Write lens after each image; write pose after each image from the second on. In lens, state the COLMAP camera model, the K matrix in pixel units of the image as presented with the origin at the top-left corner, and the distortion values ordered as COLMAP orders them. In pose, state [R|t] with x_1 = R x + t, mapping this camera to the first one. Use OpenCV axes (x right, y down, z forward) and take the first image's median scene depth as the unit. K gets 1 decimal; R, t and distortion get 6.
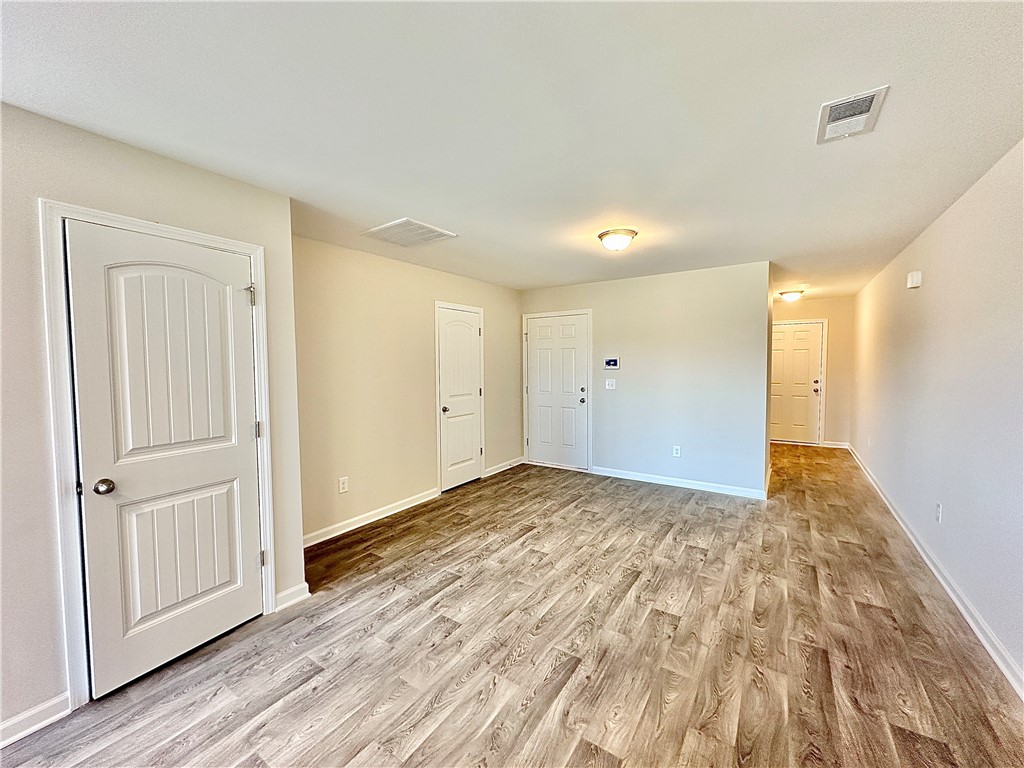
lens RADIAL K [[409.7, 0, 507.9], [0, 409.7, 382.8], [0, 0, 1]] dist [-0.008886, 0.000650]
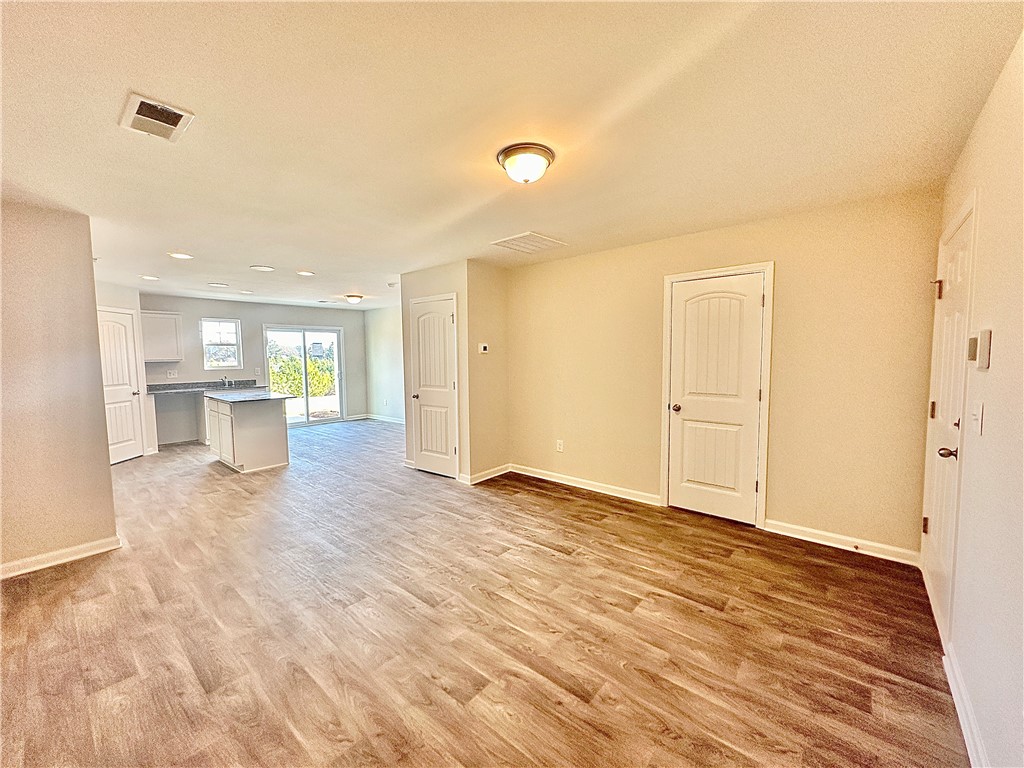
lens RADIAL K [[409.7, 0, 517.7], [0, 409.7, 387.0], [0, 0, 1]] dist [-0.008886, 0.000650]
pose [[-0.105953, 0.090558, -0.990239, 0.854846], [-0.040035, 0.994649, 0.095245, -0.052250], [0.993565, 0.049735, -0.101760, 0.969041]]
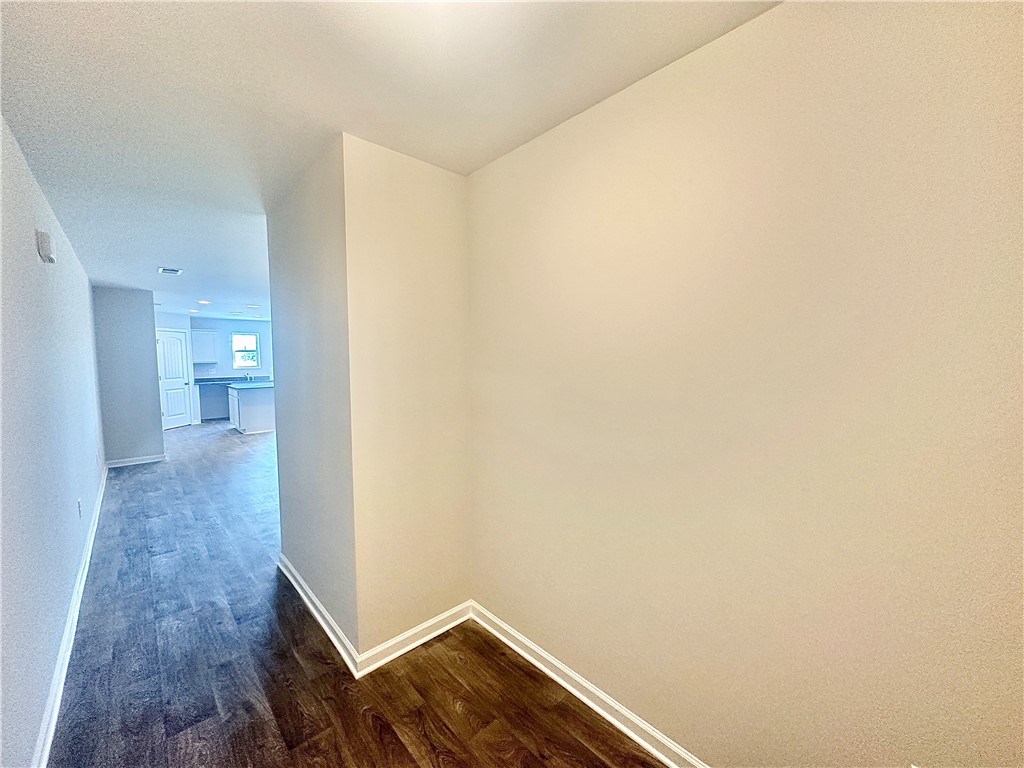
lens RADIAL K [[409.7, 0, 488.8], [0, 409.7, 379.8], [0, 0, 1]] dist [-0.008886, 0.000650]
pose [[-0.254318, 0.062296, -0.965112, 1.359160], [-0.038870, 0.996459, 0.074562, -0.090404], [0.966339, 0.056477, -0.250995, 1.718177]]
